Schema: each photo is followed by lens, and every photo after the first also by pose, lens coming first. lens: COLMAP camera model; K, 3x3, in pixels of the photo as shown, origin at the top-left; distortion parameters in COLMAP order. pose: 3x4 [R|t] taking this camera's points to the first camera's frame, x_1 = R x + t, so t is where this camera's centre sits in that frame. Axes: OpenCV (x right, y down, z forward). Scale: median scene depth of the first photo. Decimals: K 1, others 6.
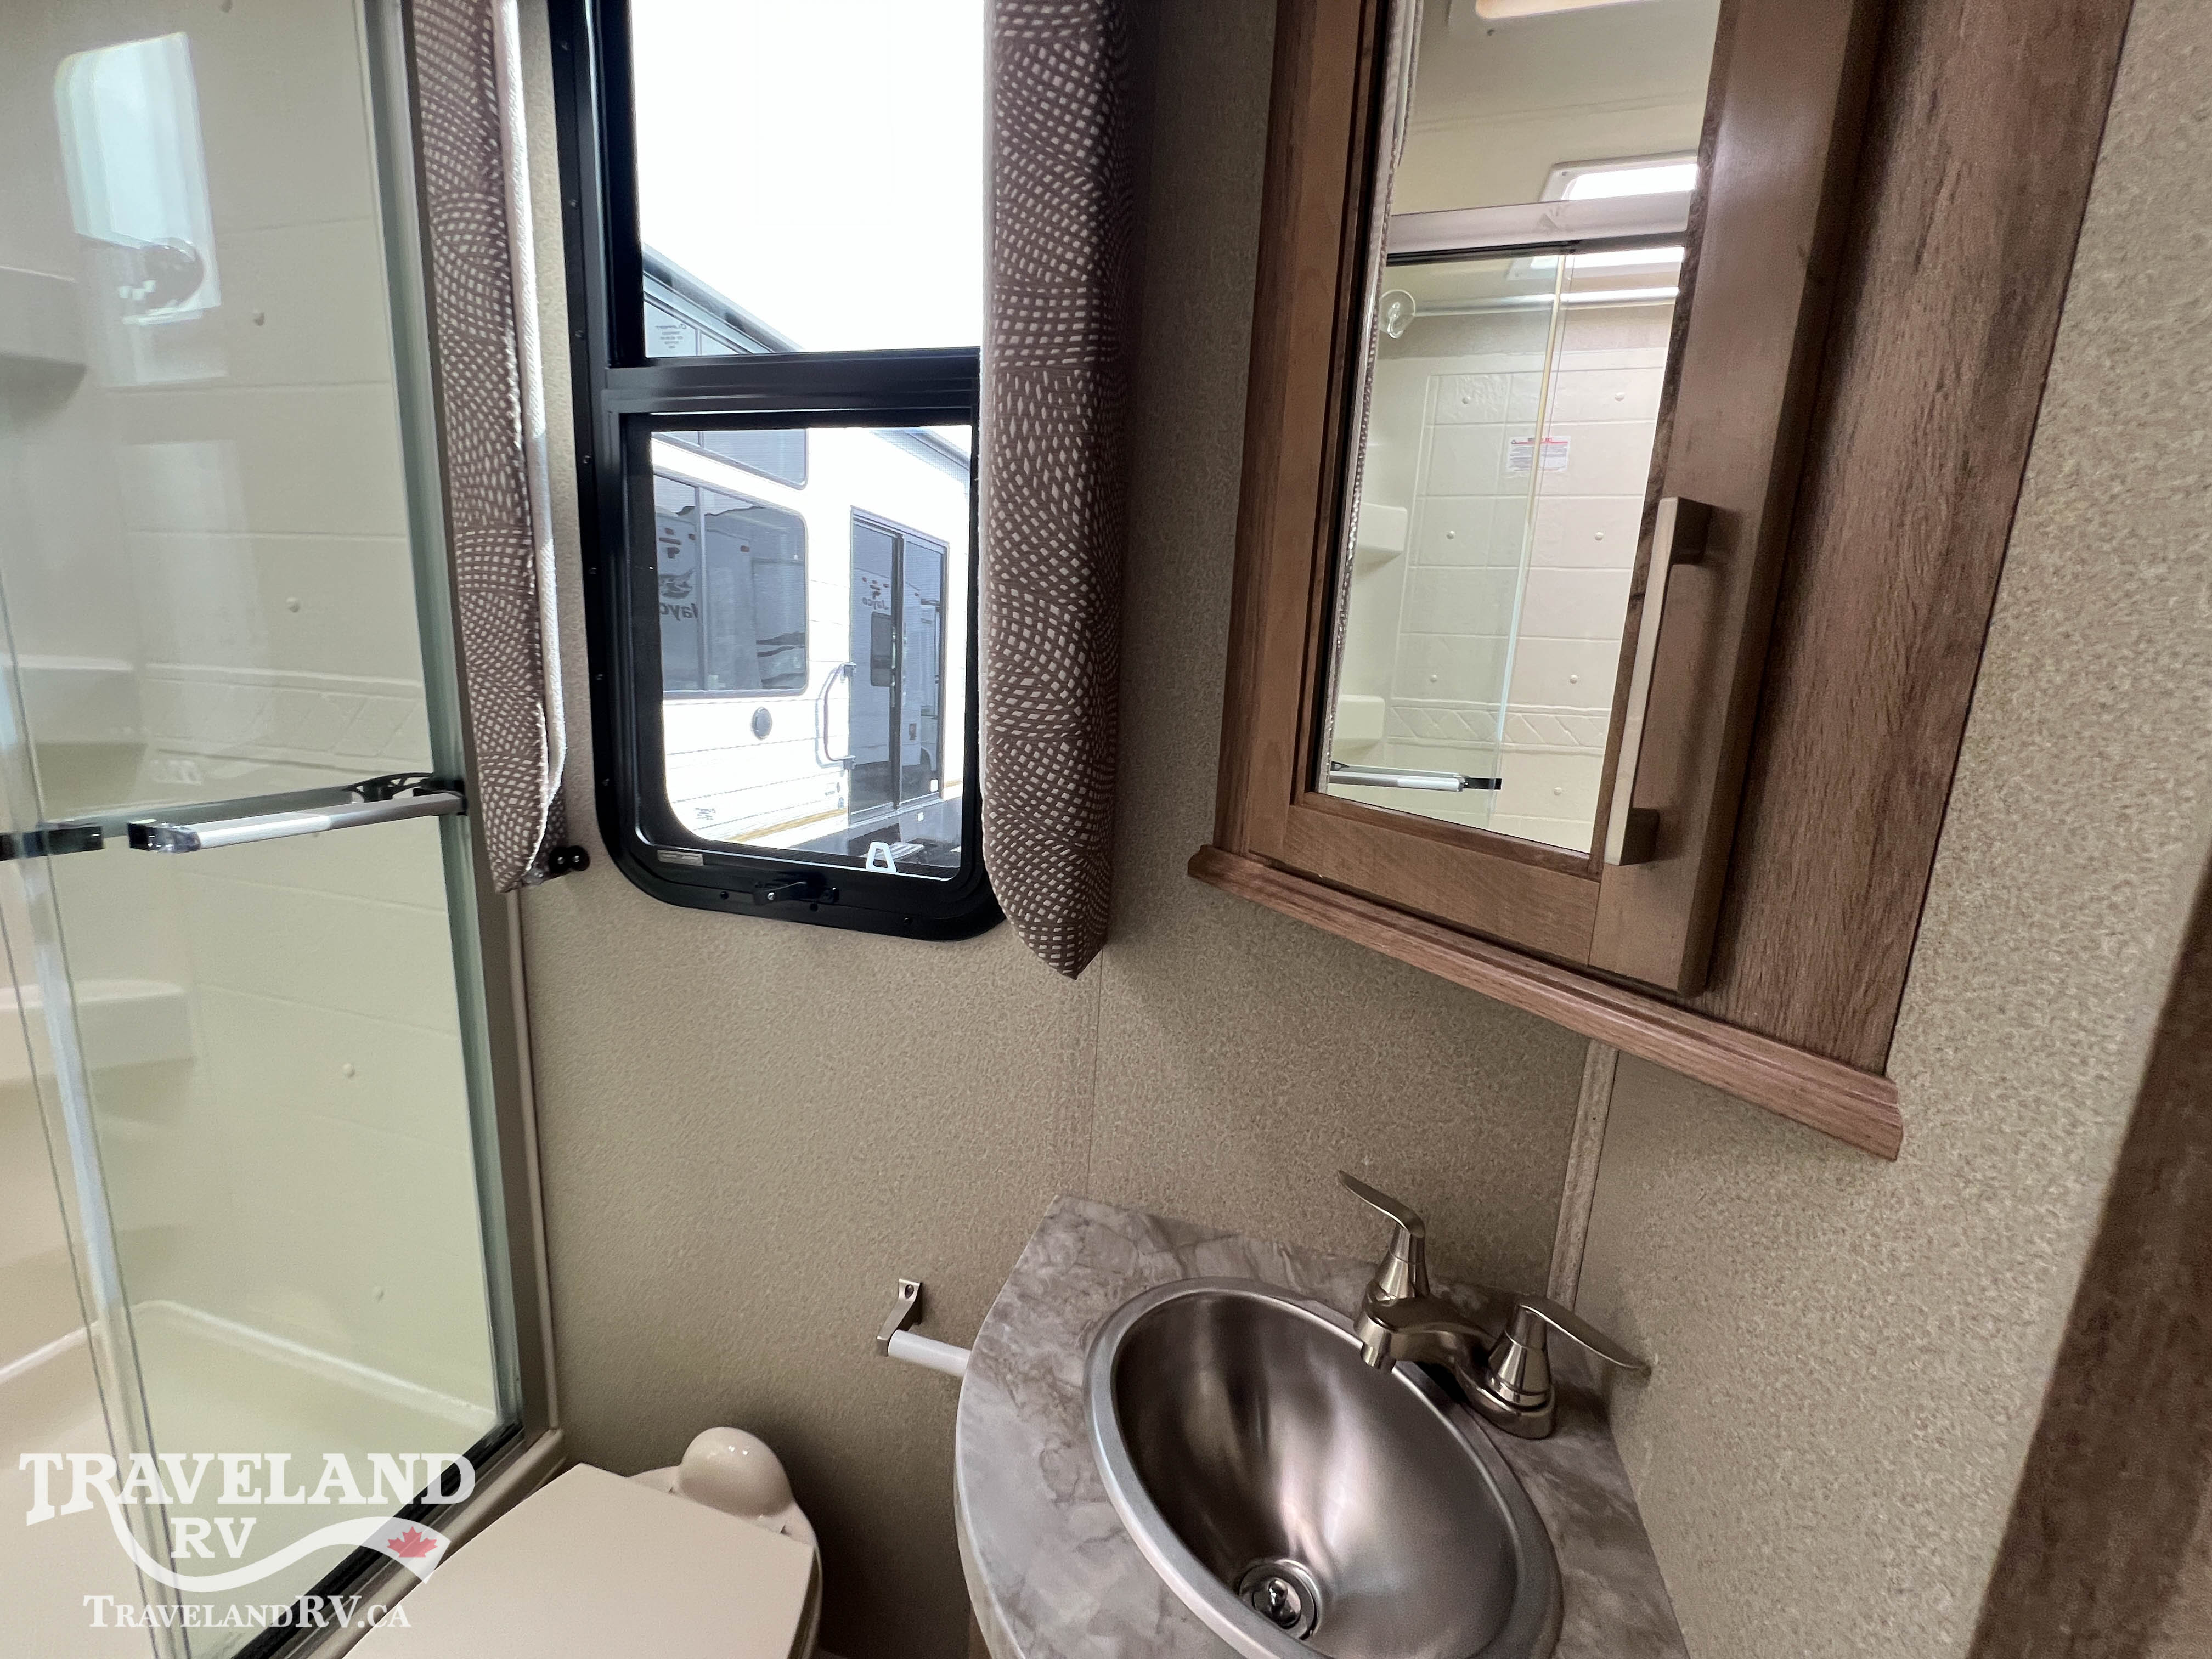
lens RADIAL K [[885.0, 0, 1103.2], [0, 885.0, 827.1], [0, 0, 1]] dist [-0.001630, 0.000445]
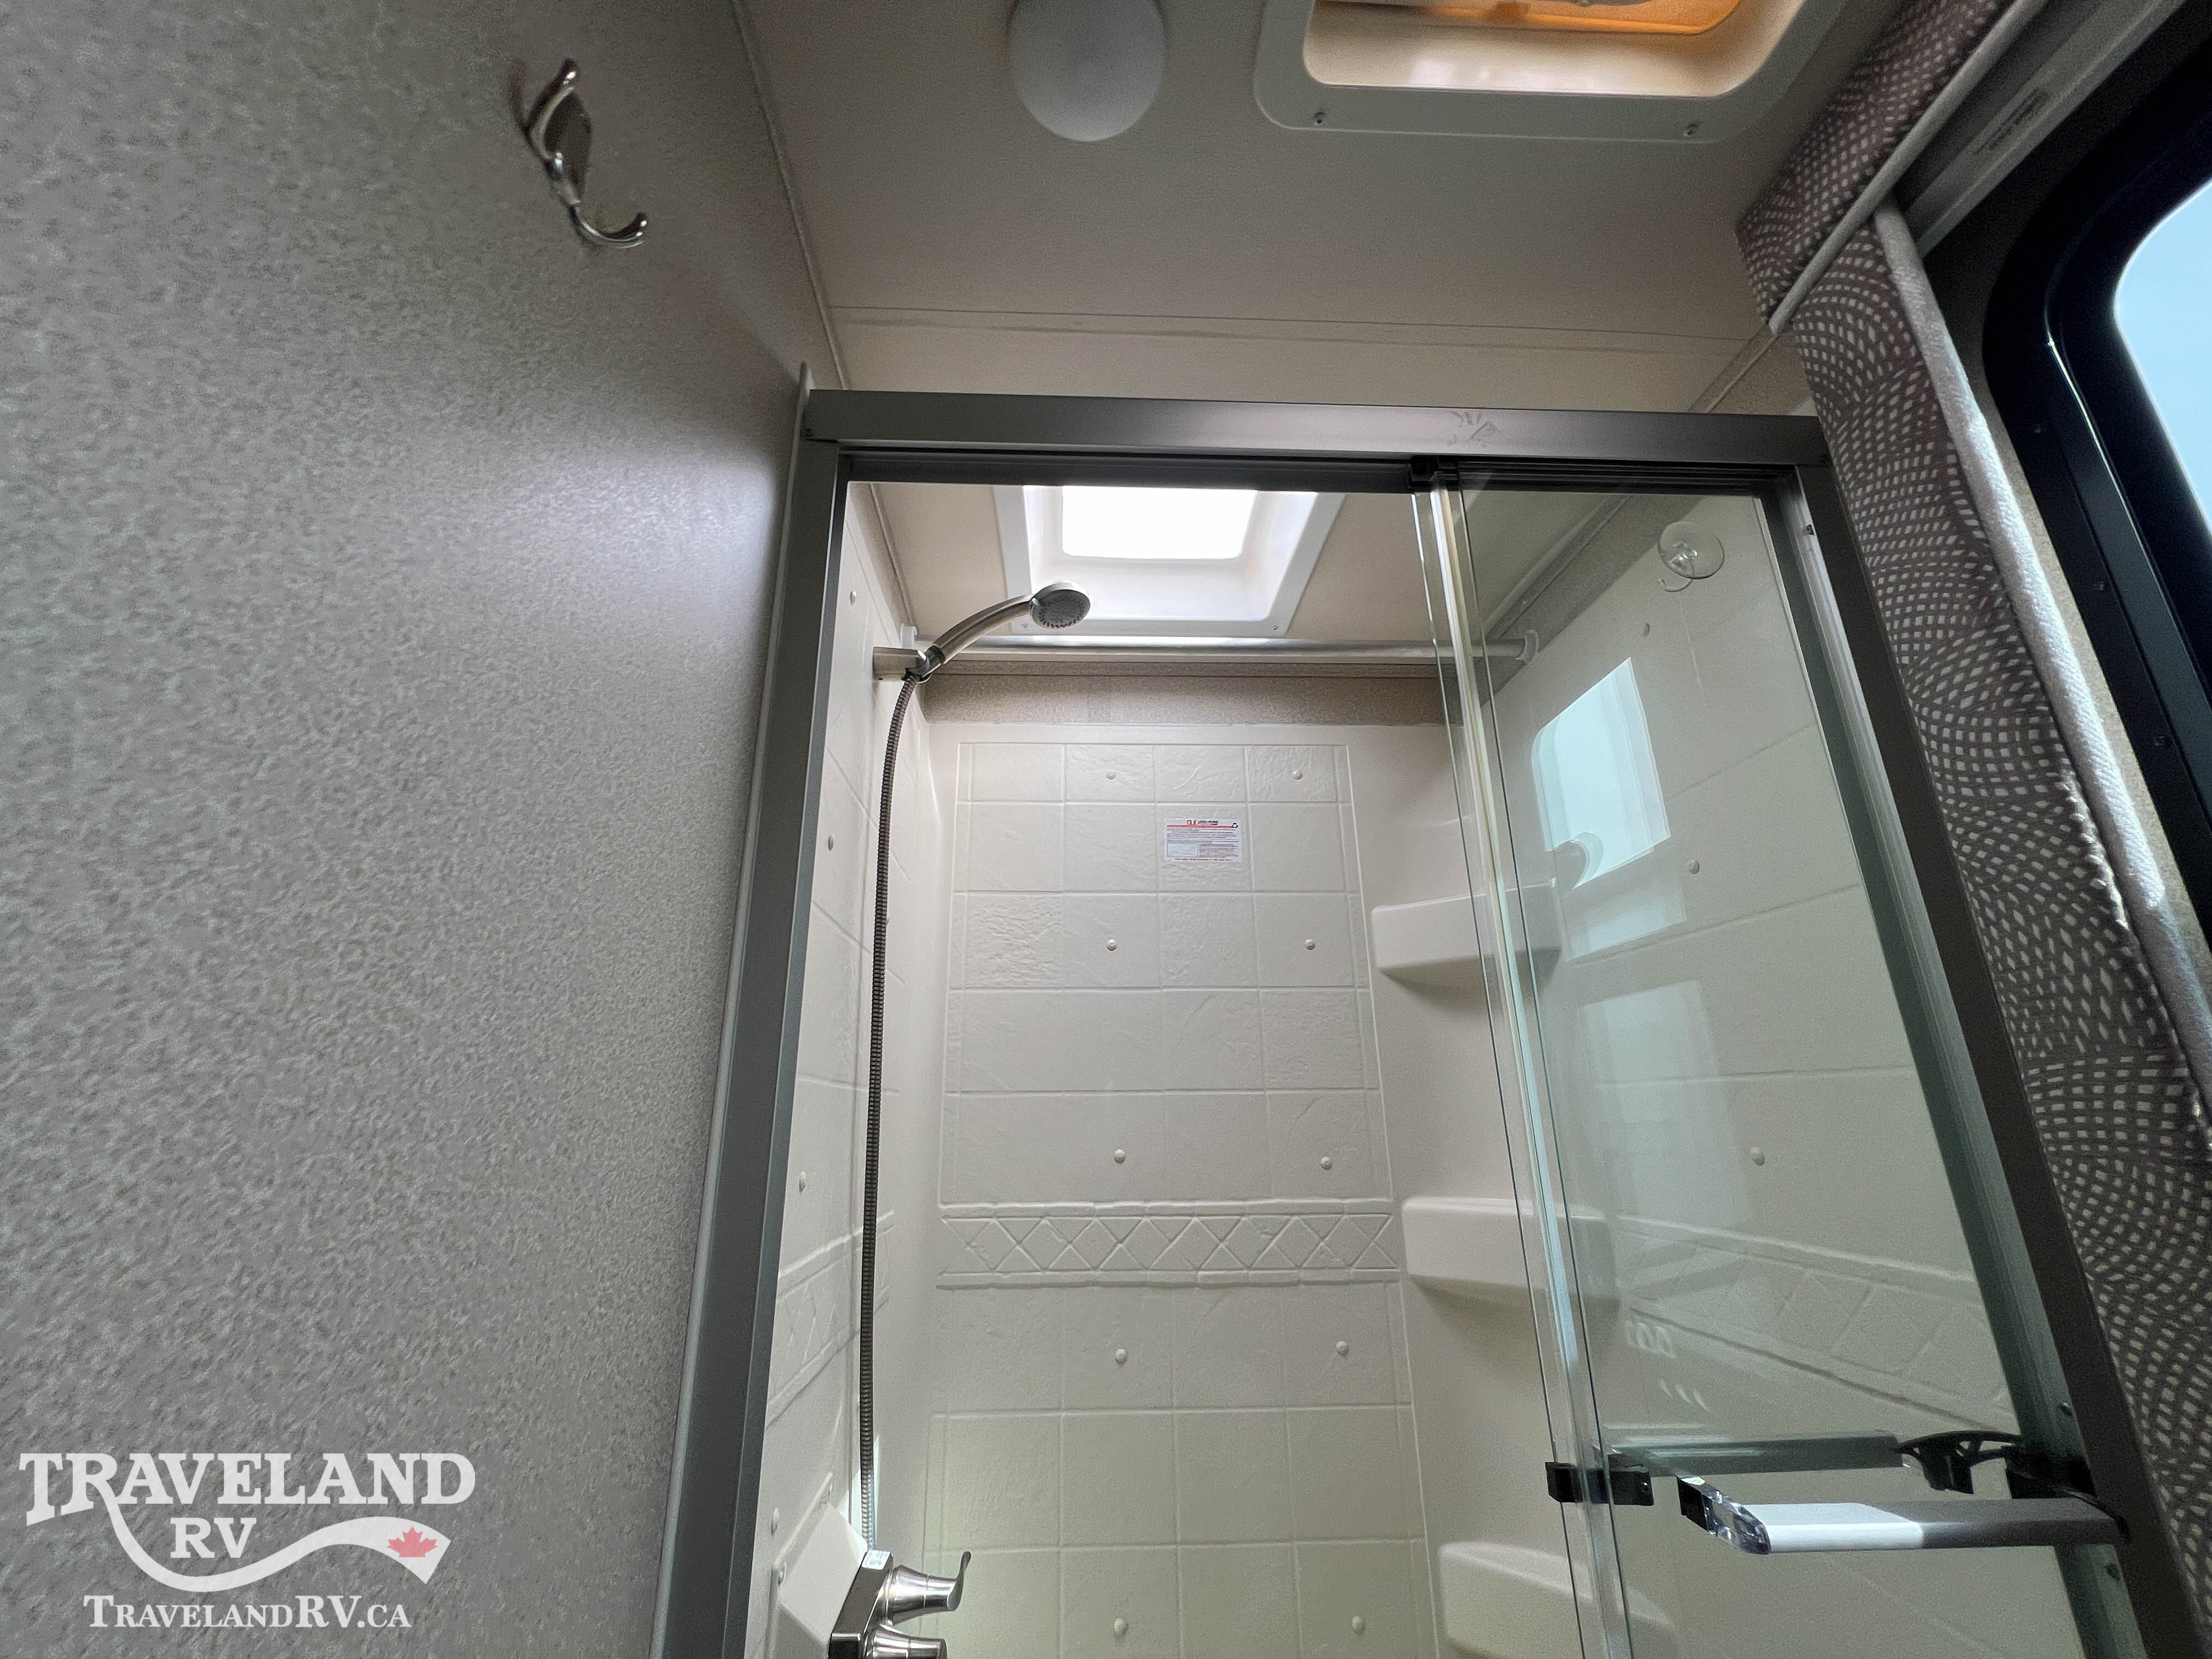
lens RADIAL K [[885.0, 0, 1103.2], [0, 885.0, 827.1], [0, 0, 1]] dist [-0.001630, 0.000445]
pose [[0.311578, -0.340399, -0.887157, -0.306439], [-0.158651, 0.901892, -0.401773, -0.121850], [0.936882, 0.265932, 0.227005, 0.140910]]
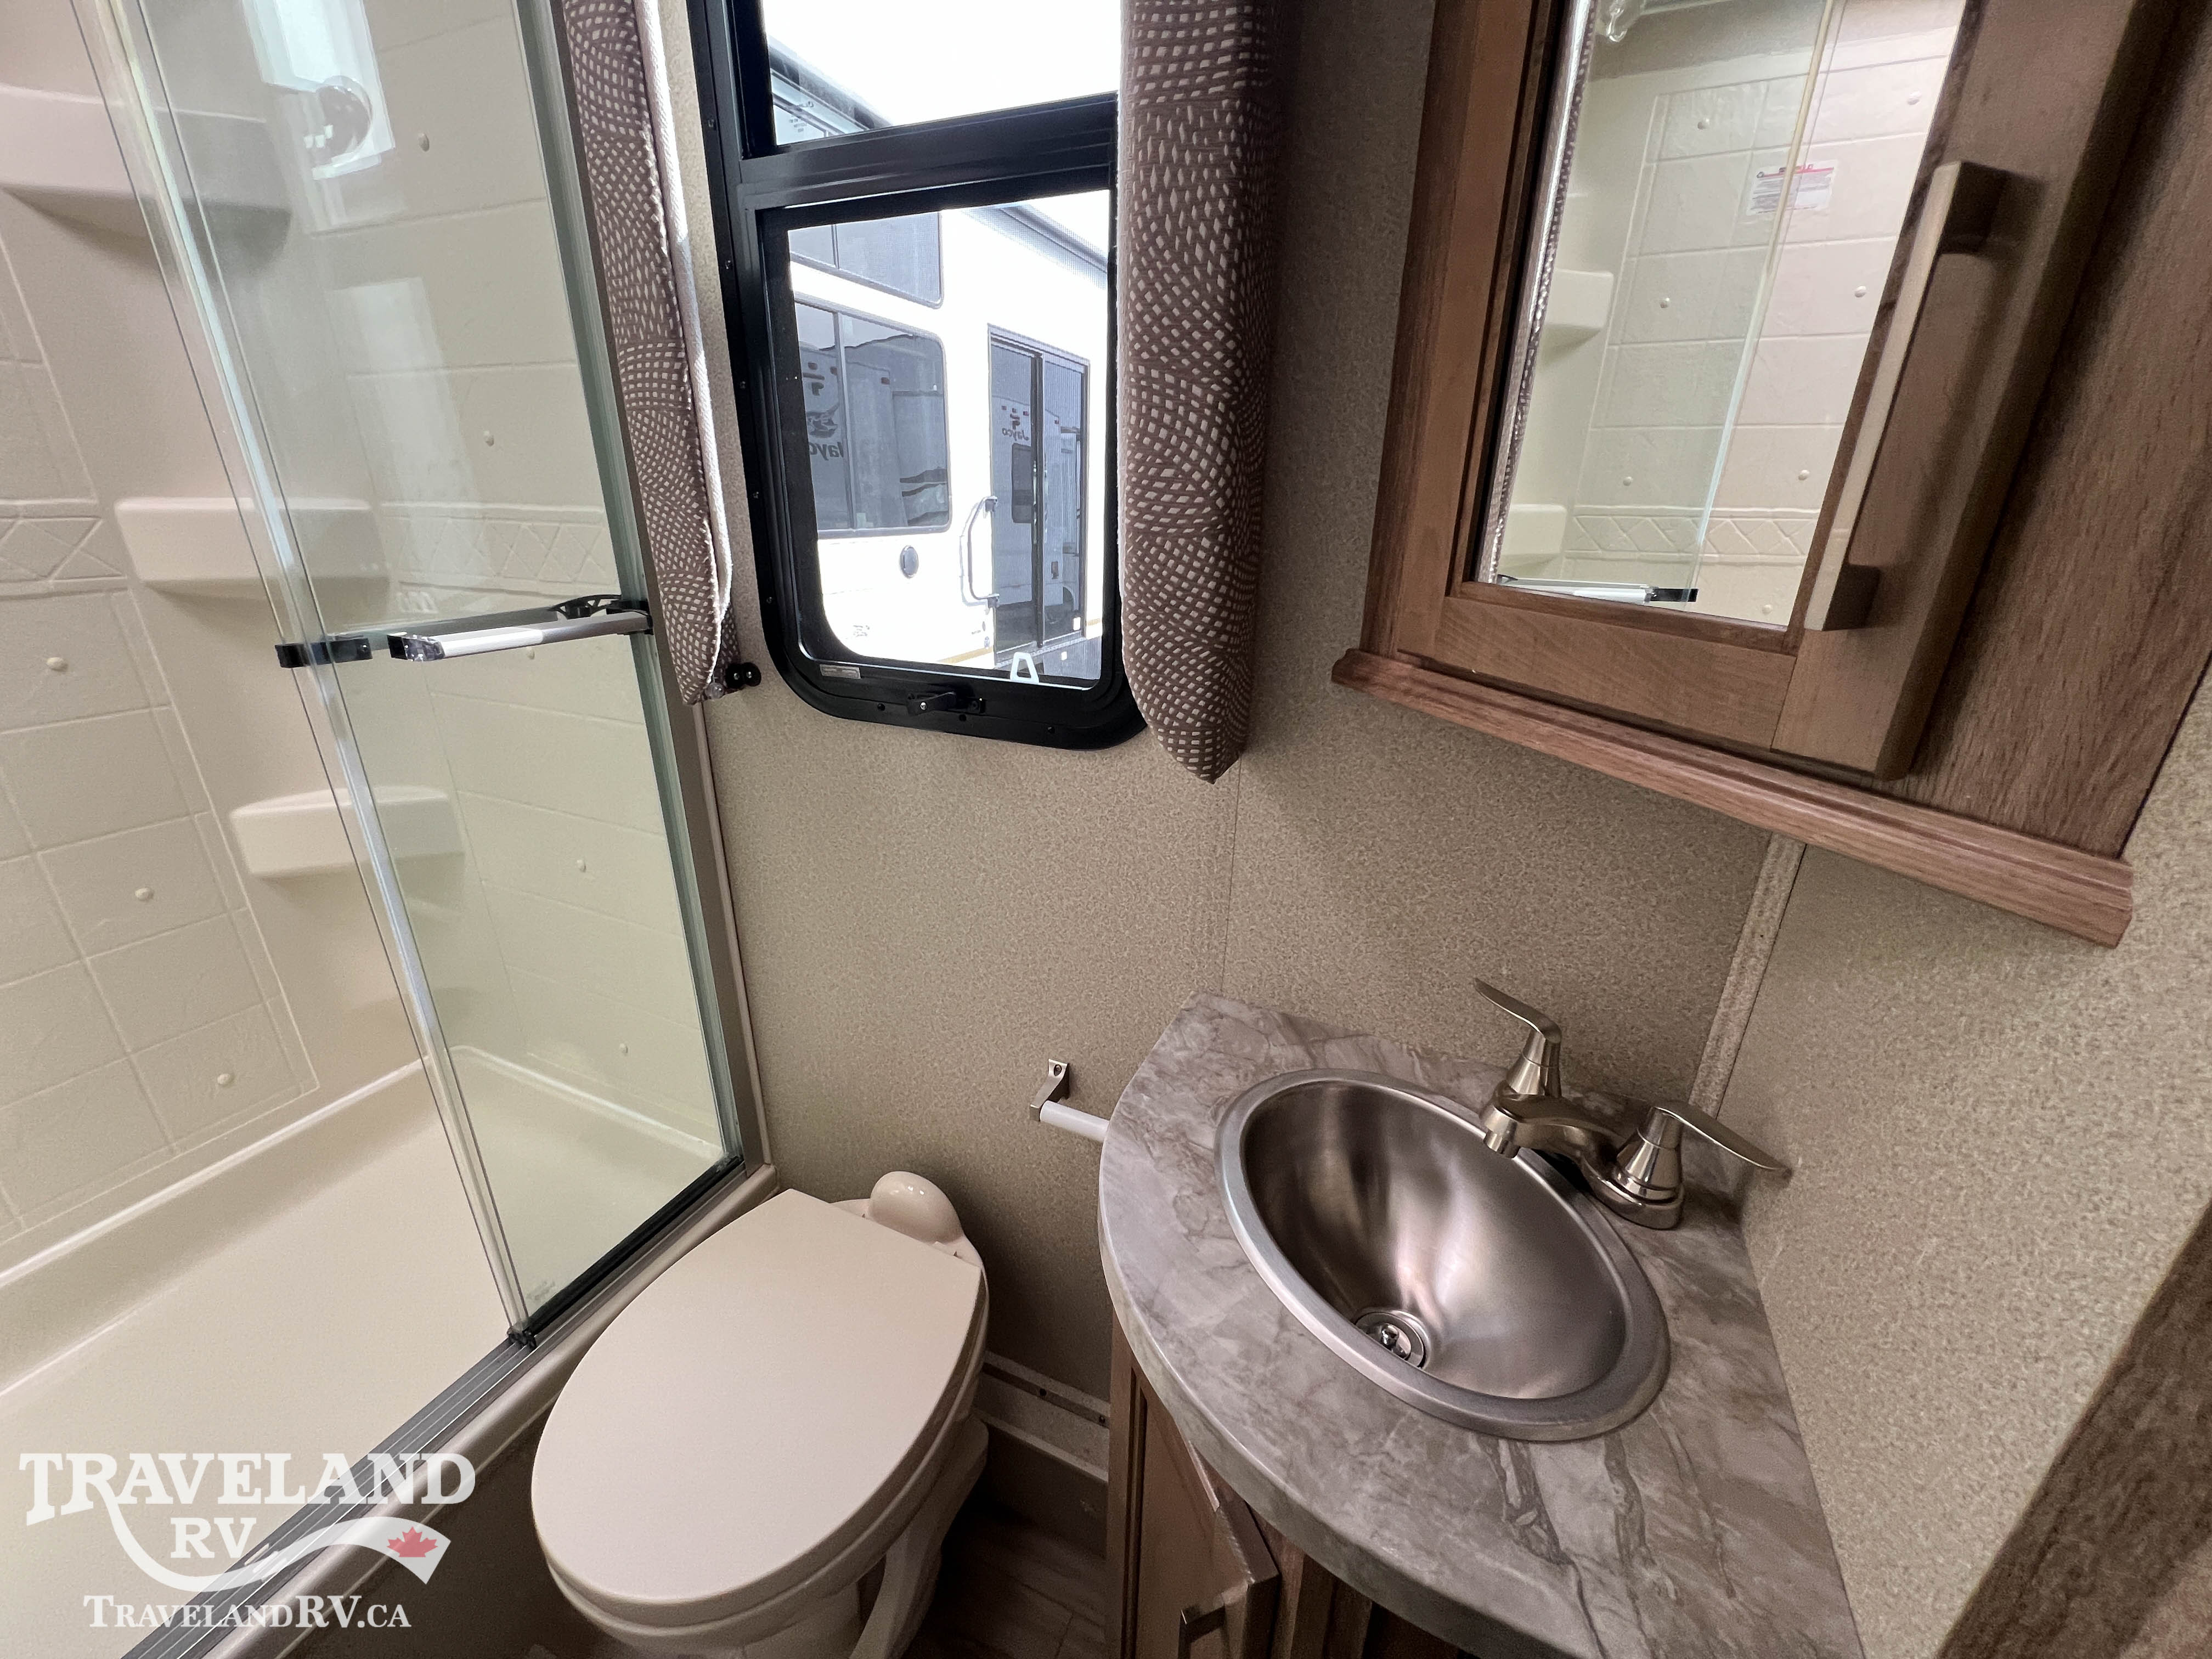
lens RADIAL K [[885.0, 0, 1103.2], [0, 885.0, 827.1], [0, 0, 1]] dist [-0.001630, 0.000445]
pose [[0.987165, 0.022035, -0.158178, 0.005352], [0.005744, 0.984897, 0.173046, 0.044063], [0.159602, -0.171734, 0.972129, -0.012666]]
